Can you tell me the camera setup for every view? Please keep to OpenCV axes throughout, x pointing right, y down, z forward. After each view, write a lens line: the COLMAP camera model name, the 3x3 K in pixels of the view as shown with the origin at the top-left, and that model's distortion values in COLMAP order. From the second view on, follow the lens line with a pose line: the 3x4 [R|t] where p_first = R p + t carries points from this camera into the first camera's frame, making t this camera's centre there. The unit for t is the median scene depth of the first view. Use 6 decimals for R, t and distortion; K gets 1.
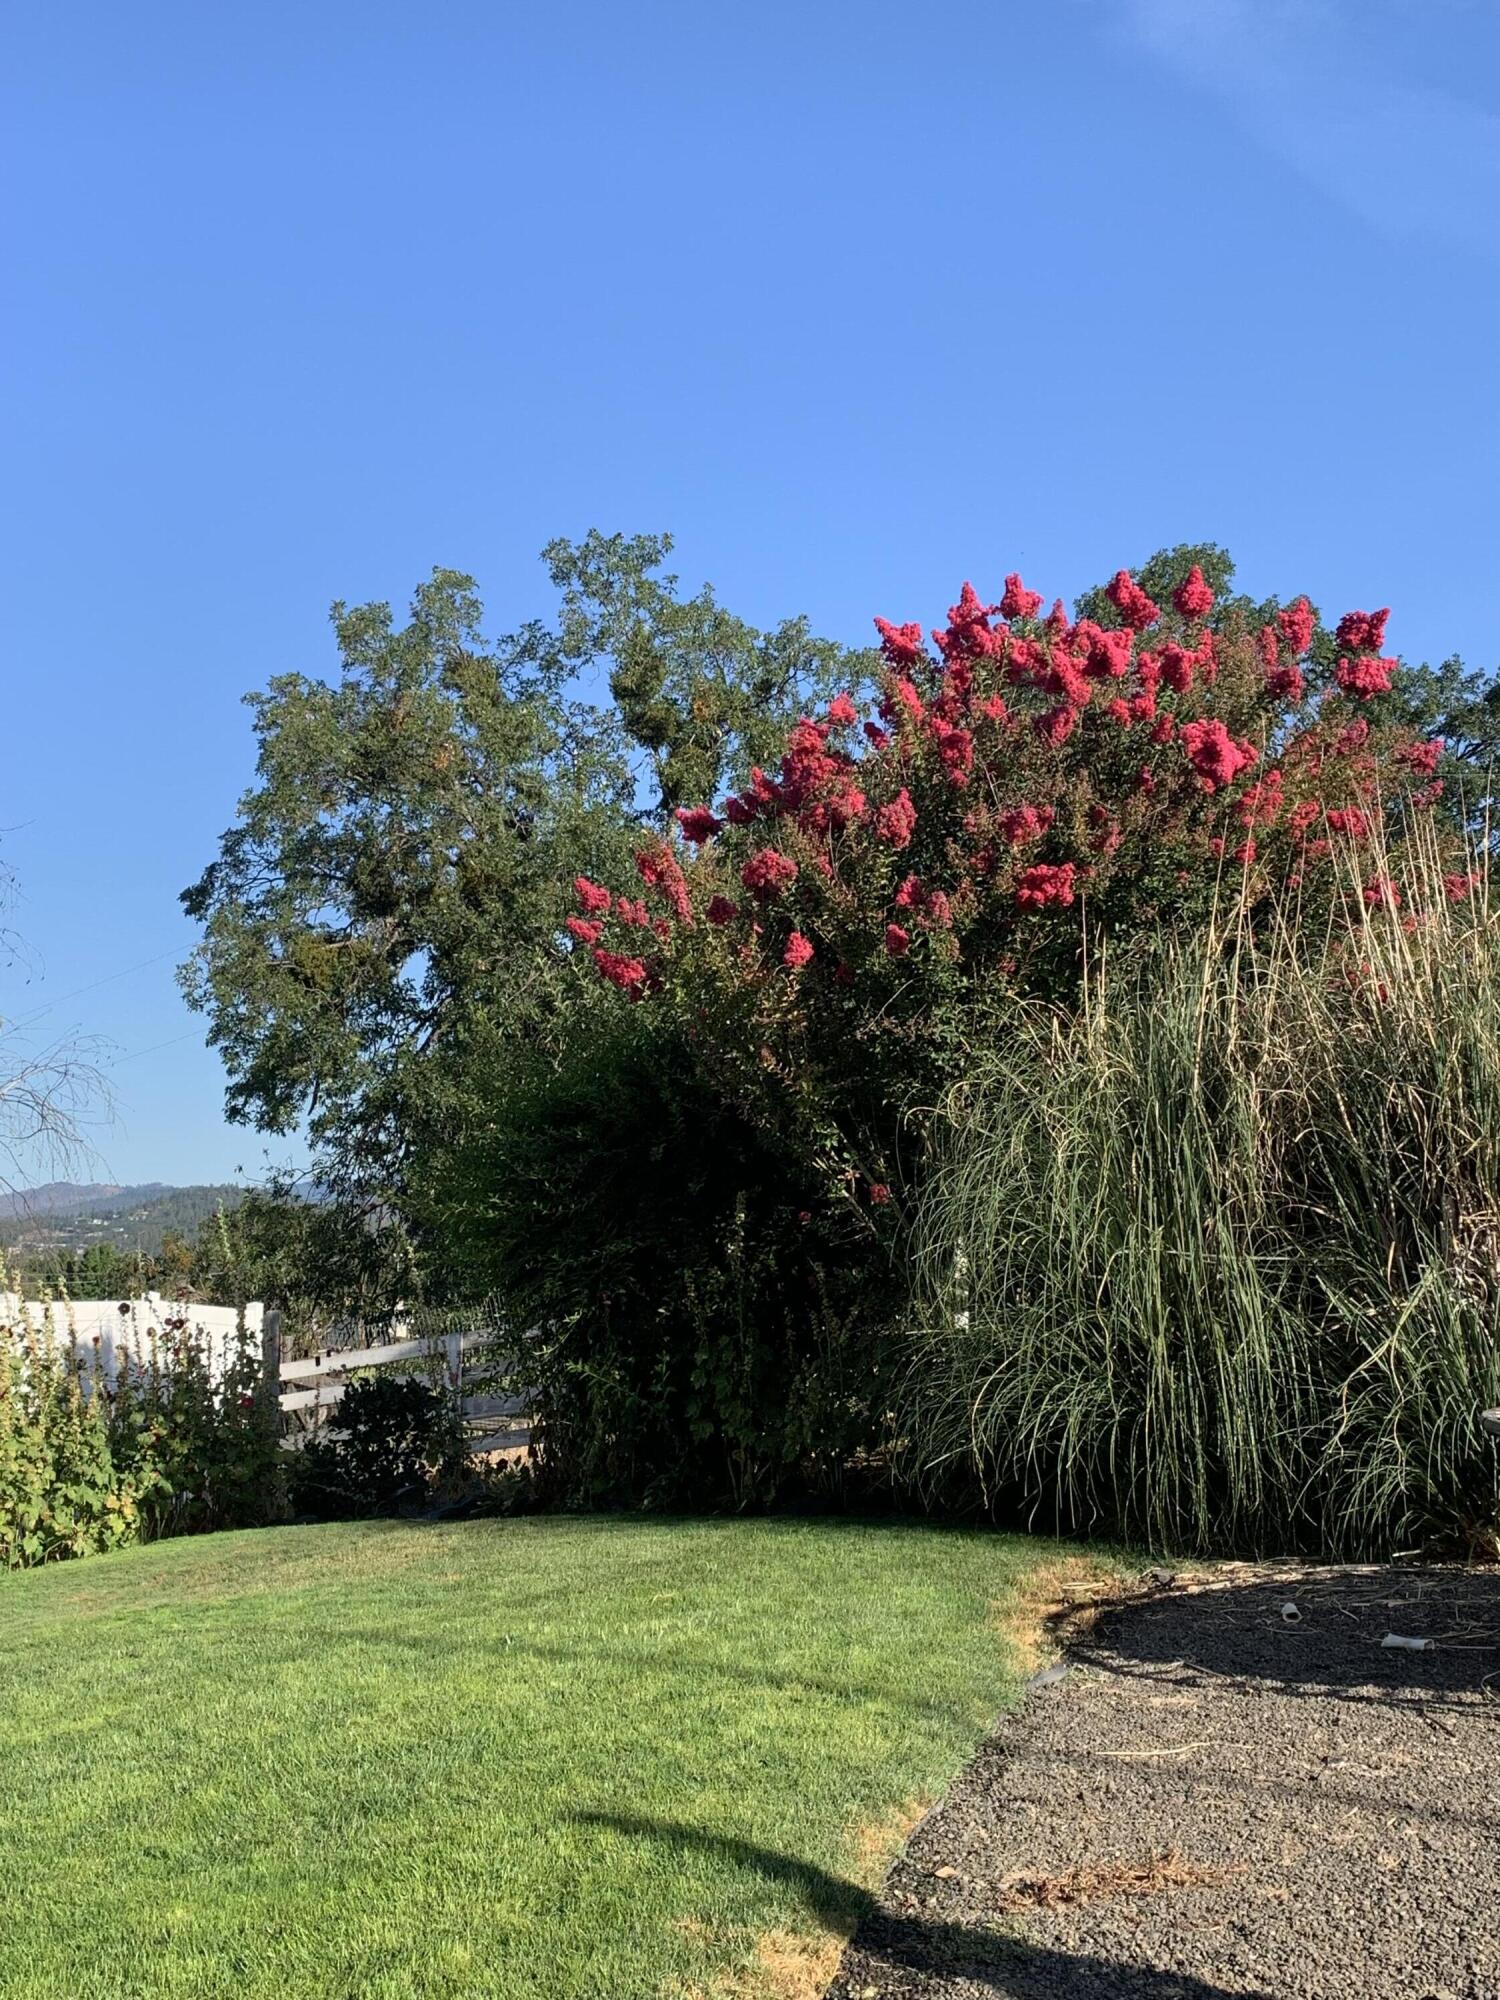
lens RADIAL K [[2358.0, 0, 748.5], [0, 2358.0, 998.1], [0, 0, 1]] dist [0.094028, 0.000000]
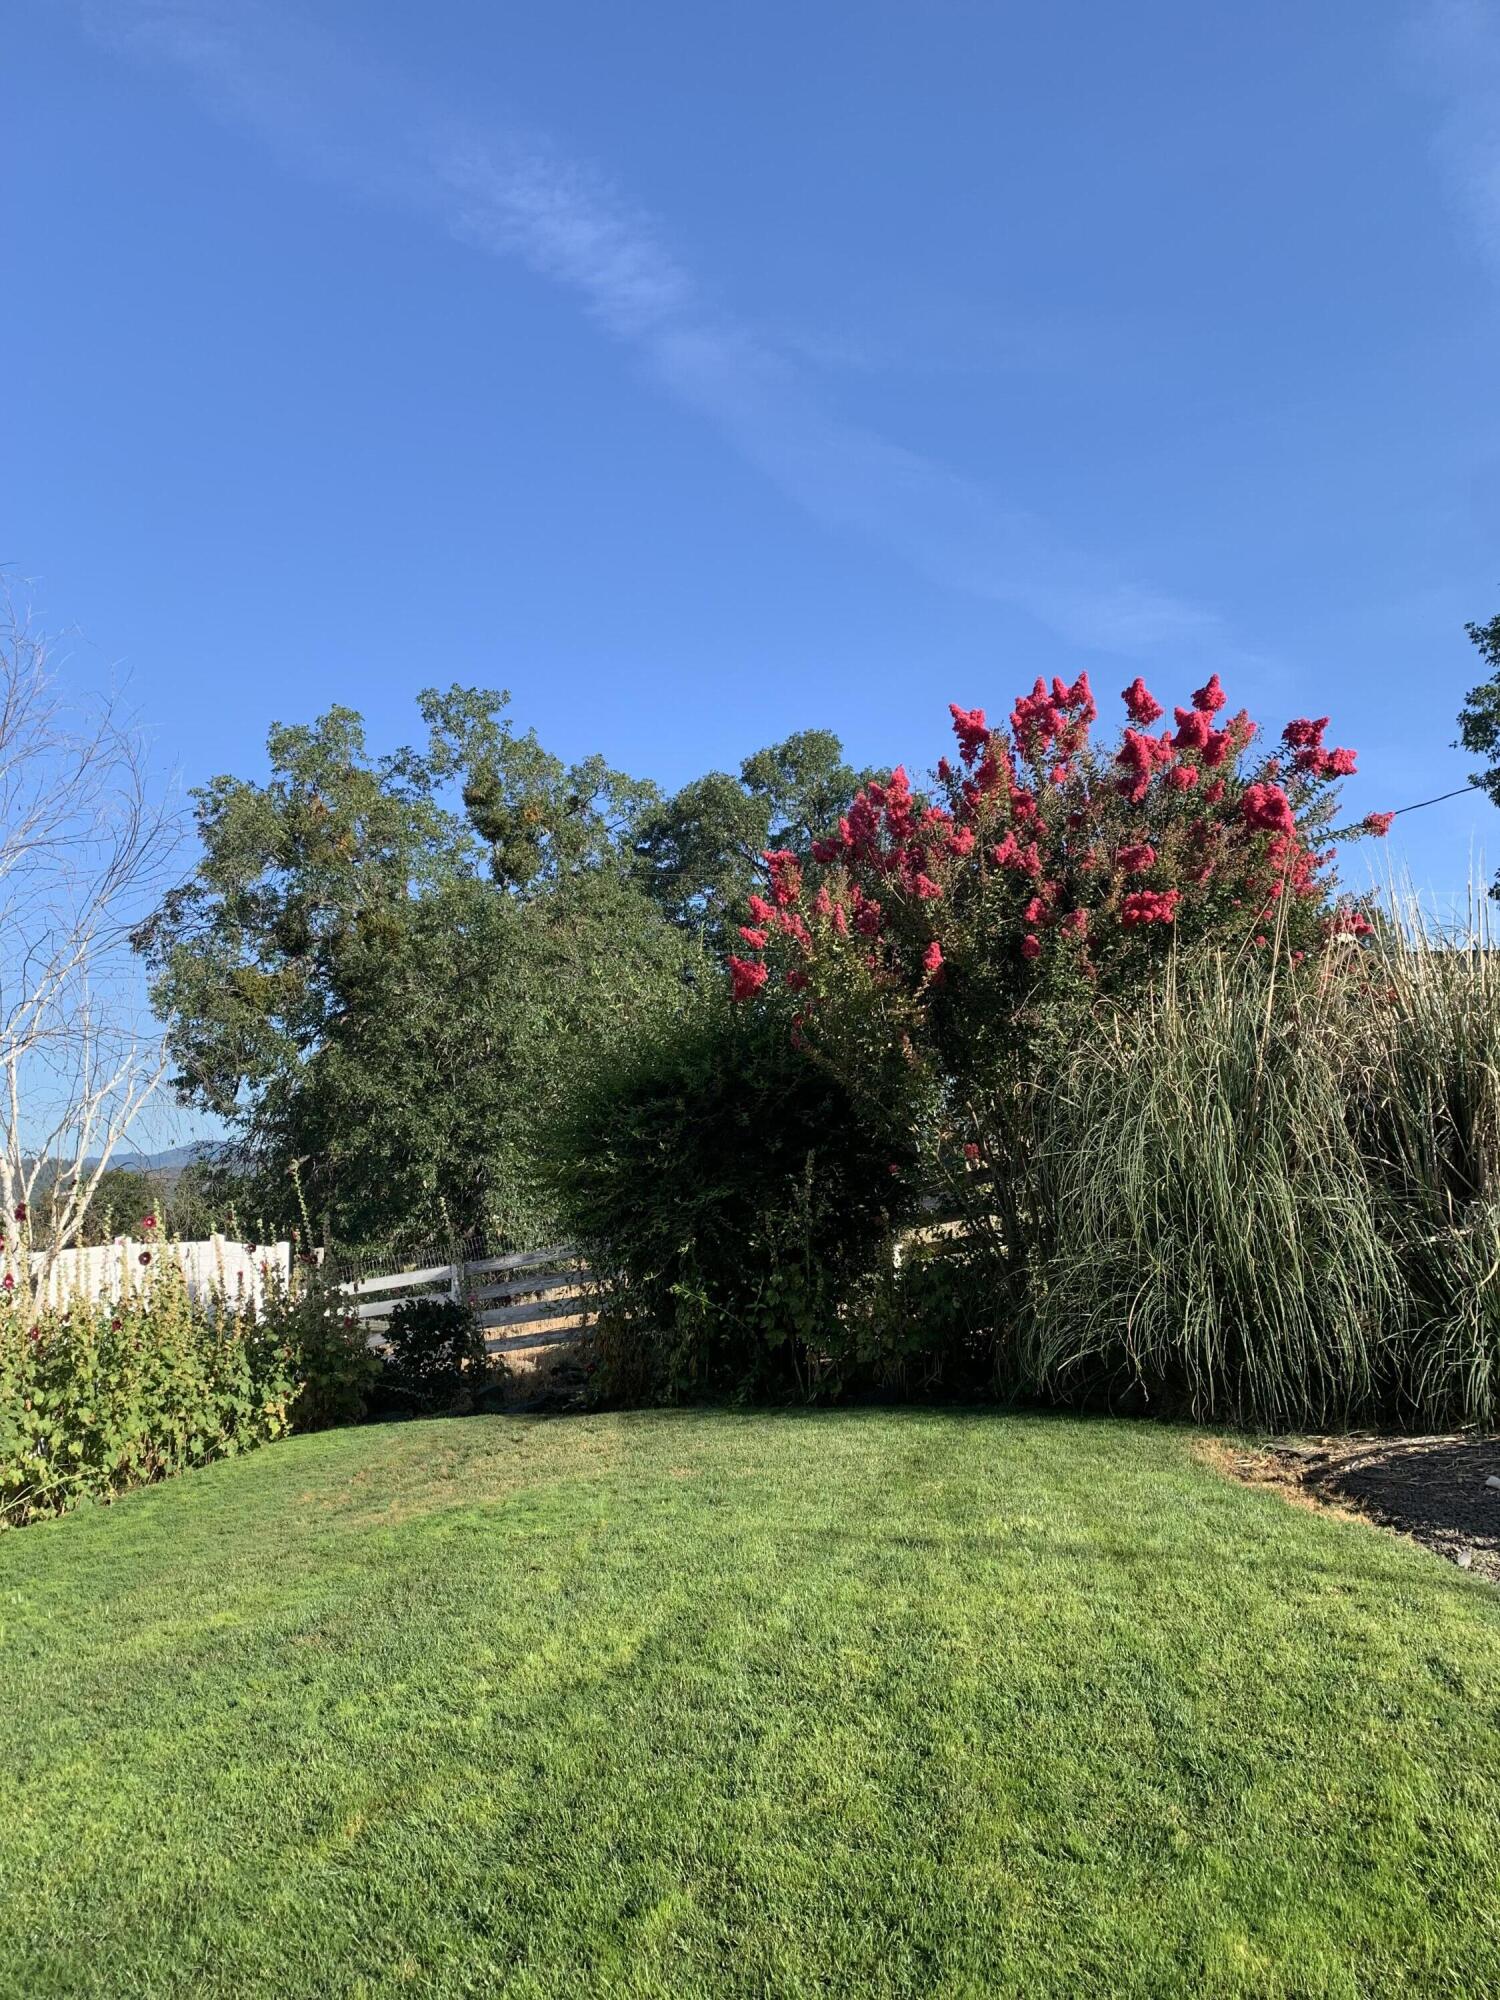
lens RADIAL K [[1539.7, 0, 755.4], [0, 1539.7, 1010.1], [0, 0, 1]] dist [0.045089, -0.070044]
pose [[0.976565, 0.018213, 0.214451, -0.085506], [-0.014687, 0.999730, -0.018025, 0.008608], [-0.214722, 0.014453, 0.976568, 0.076220]]
